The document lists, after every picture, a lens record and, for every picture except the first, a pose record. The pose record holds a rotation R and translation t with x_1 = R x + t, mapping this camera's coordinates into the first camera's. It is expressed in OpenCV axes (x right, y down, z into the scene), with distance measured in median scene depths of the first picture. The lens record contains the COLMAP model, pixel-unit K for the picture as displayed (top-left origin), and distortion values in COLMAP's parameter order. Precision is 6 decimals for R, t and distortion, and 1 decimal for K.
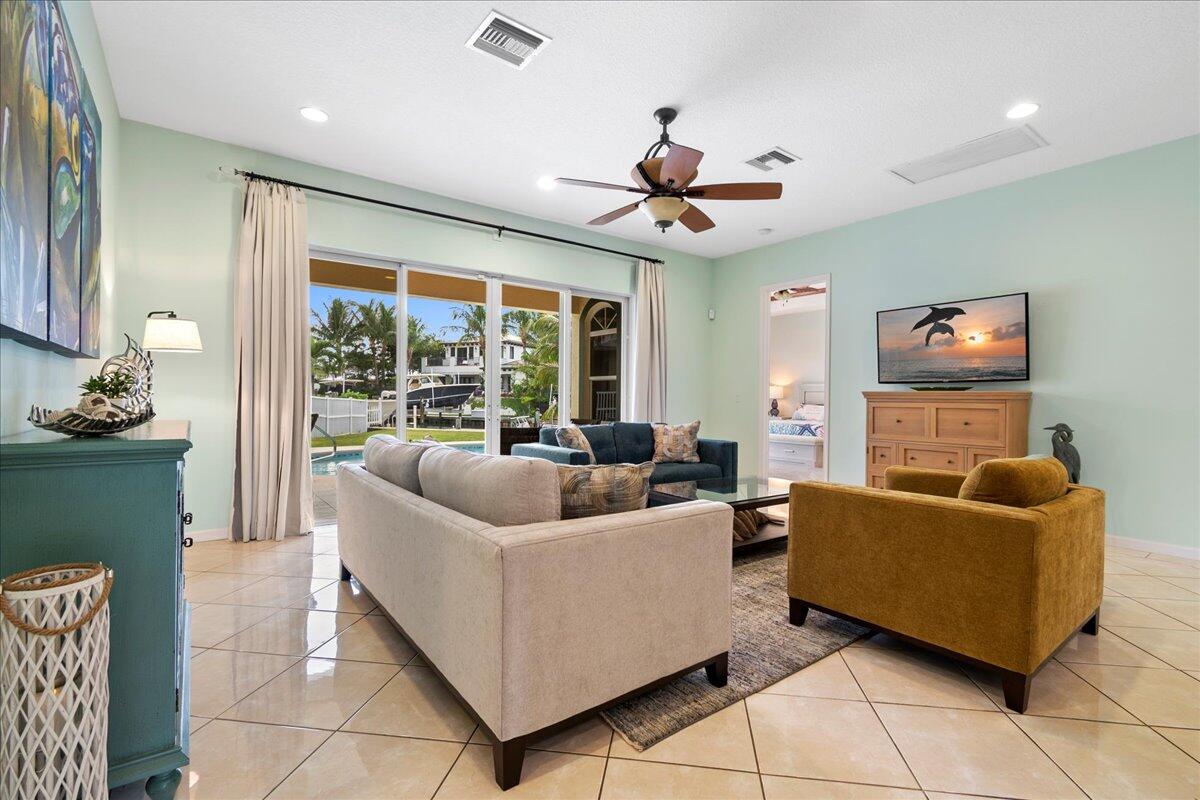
lens RADIAL K [[541.2, 0, 600.0], [0, 541.2, 400.0], [0, 0, 1]] dist [0.003873, 0.000232]
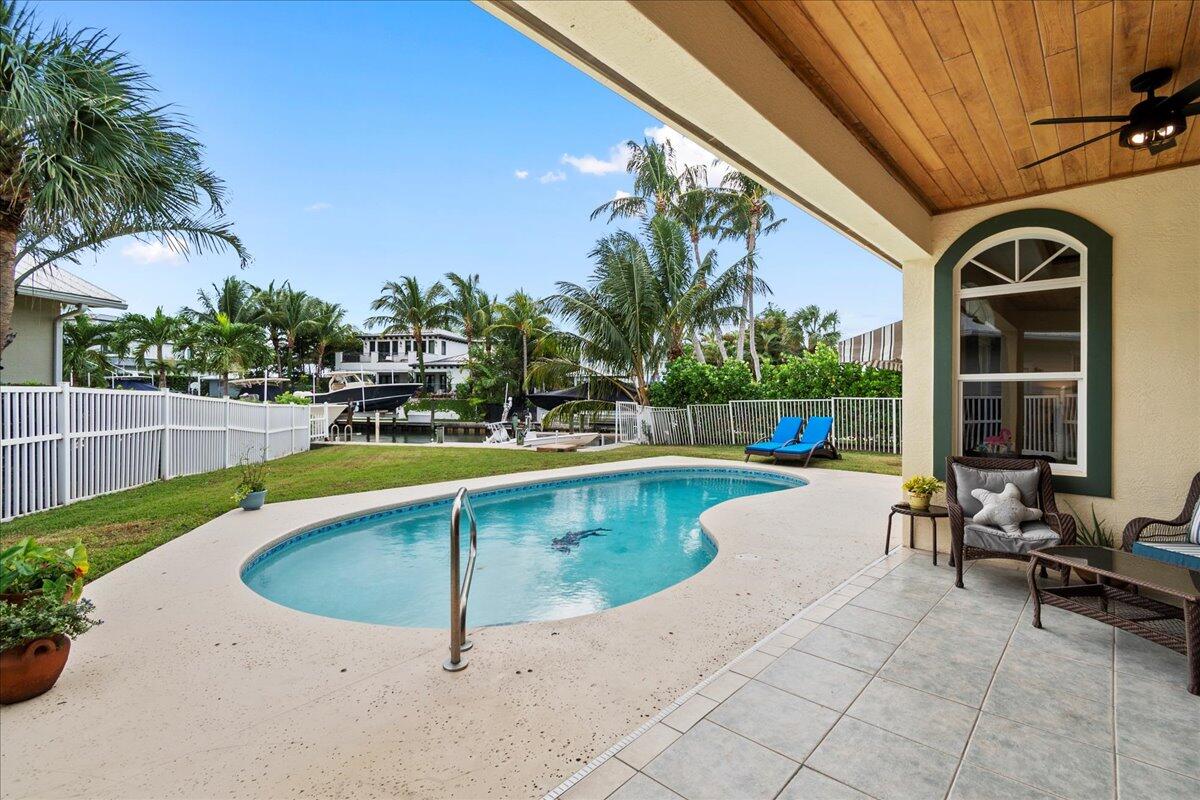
lens RADIAL K [[549.4, 0, 602.2], [0, 549.4, 399.3], [0, 0, 1]] dist [0.002601, 0.000249]
pose [[0.985461, -0.005298, 0.169820, -0.867004], [0.005225, 0.999986, 0.000875, -0.038213], [-0.169823, 0.000025, 0.985475, 1.008867]]
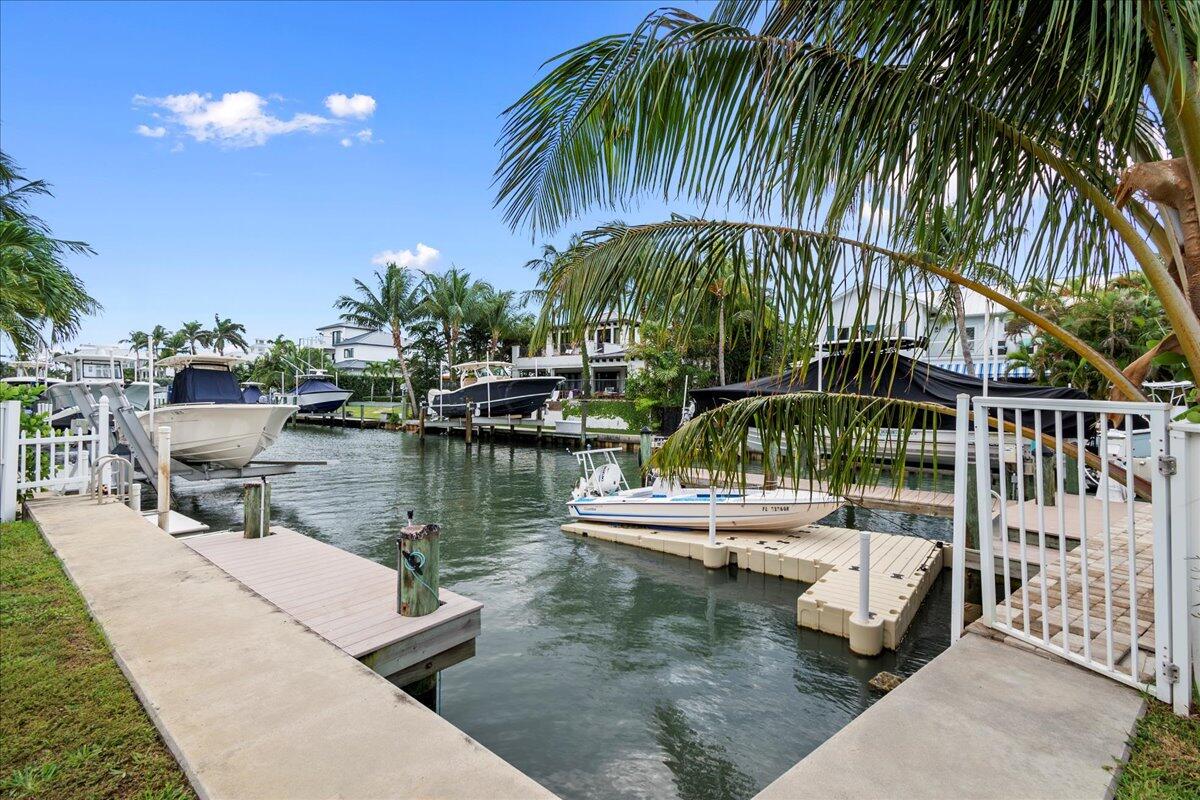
lens RADIAL K [[549.4, 0, 602.2], [0, 549.4, 399.3], [0, 0, 1]] dist [0.002601, 0.000249]
pose [[0.968632, 0.000831, -0.248499, -0.332906], [-0.002807, 0.999967, -0.007597, -0.008810], [0.248485, 0.008057, 0.968602, 4.256184]]
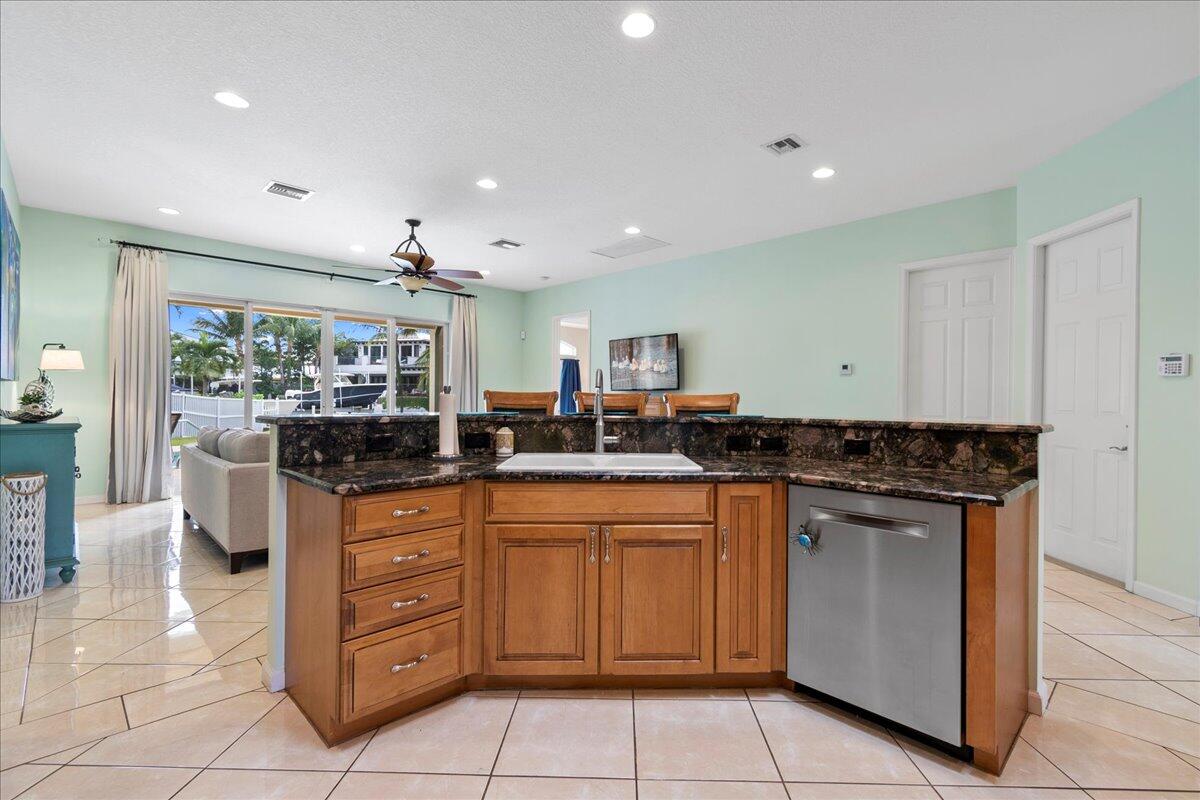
lens RADIAL K [[549.4, 0, 602.2], [0, 549.4, 399.3], [0, 0, 1]] dist [0.002601, 0.000249]
pose [[0.992174, 0.001655, 0.124851, 0.400165], [-0.001629, 0.999999, -0.000312, -0.011375], [-0.124852, 0.000106, 0.992175, -0.555527]]
